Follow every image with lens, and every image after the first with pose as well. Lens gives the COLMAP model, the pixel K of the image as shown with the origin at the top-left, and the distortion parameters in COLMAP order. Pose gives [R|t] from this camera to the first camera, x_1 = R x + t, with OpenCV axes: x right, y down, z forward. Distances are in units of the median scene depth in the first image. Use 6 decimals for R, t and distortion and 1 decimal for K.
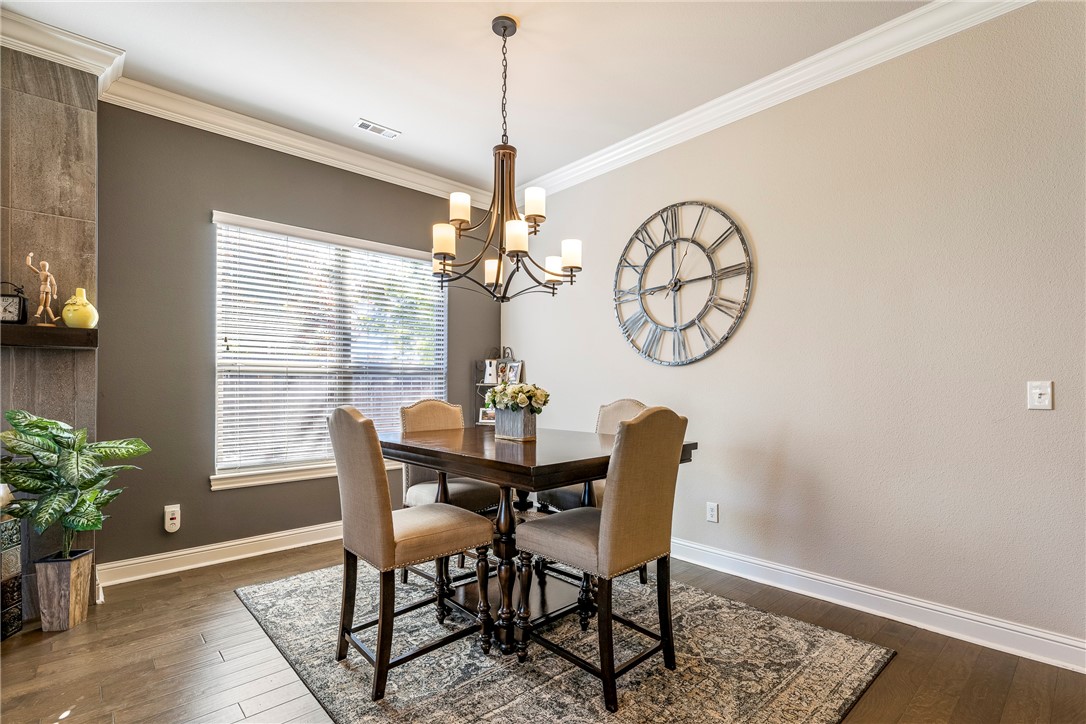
lens RADIAL K [[492.3, 0, 572.6], [0, 492.3, 391.8], [0, 0, 1]] dist [-0.012521, 0.001836]
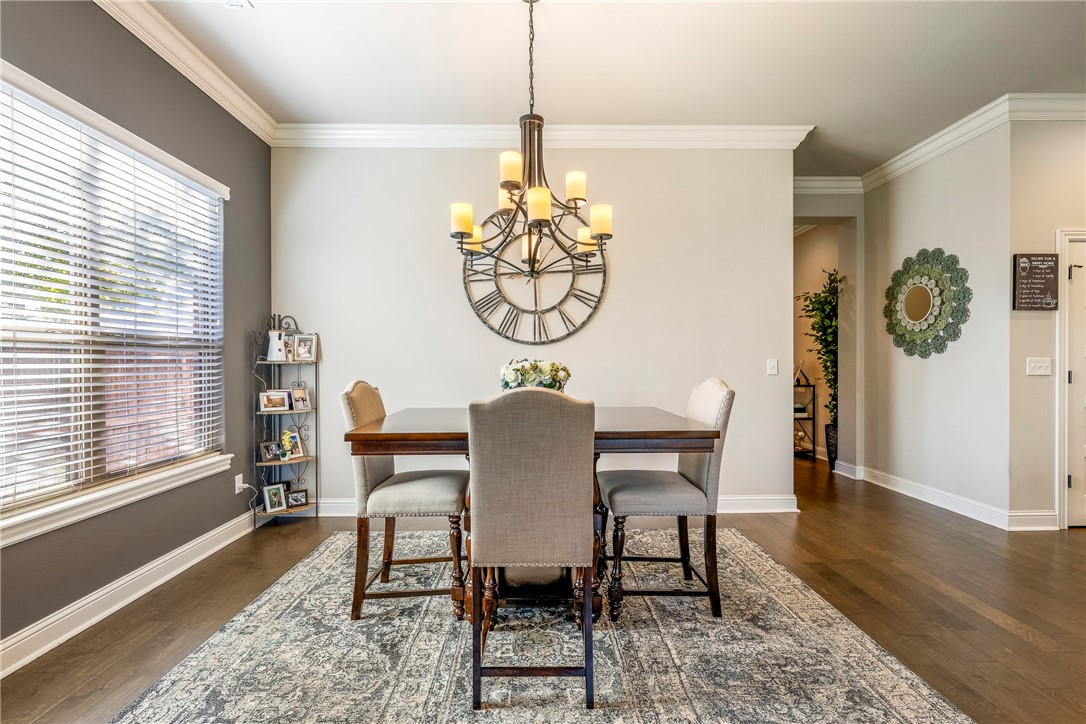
lens RADIAL K [[492.3, 0, 538.6], [0, 492.3, 363.5], [0, 0, 1]] dist [-0.012521, 0.001836]
pose [[0.686627, -0.005070, 0.726992, -0.606277], [0.012355, 0.999913, -0.004696, -0.005503], [-0.726905, 0.012207, 0.686630, 0.233593]]
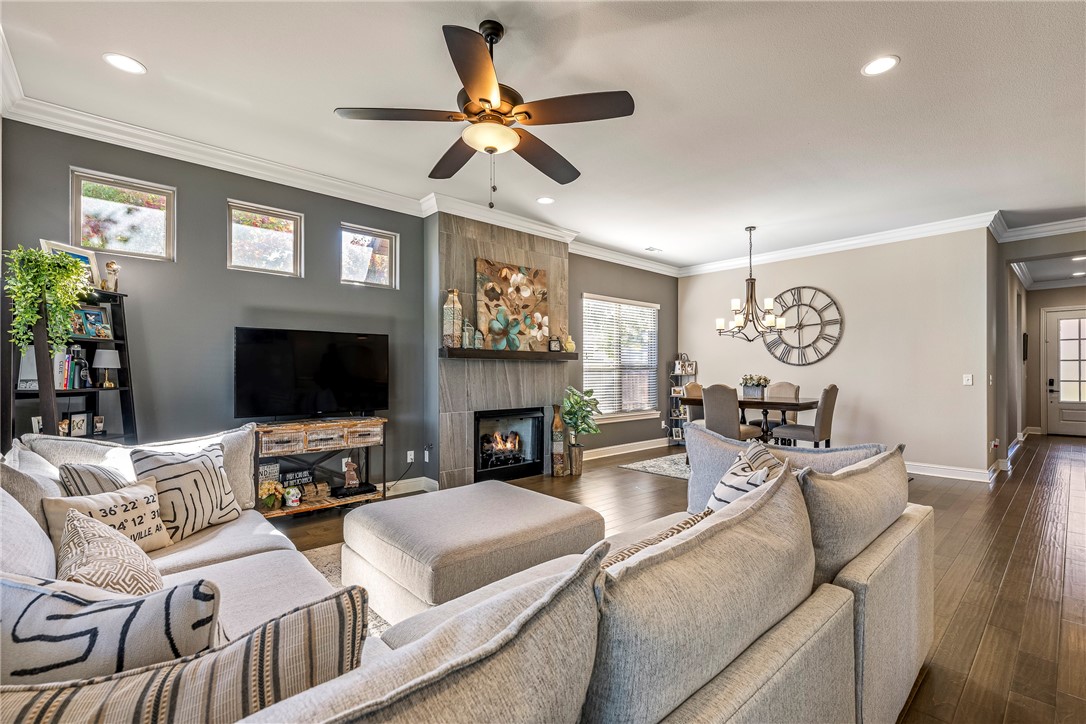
lens RADIAL K [[475.1, 0, 579.3], [0, 475.1, 377.5], [0, 0, 1]] dist [0.000715, -0.000253]
pose [[0.999985, -0.001719, 0.005206, -0.728018], [0.001720, 0.999999, -0.000180, -0.005729], [-0.005206, 0.000189, 0.999986, -0.986527]]
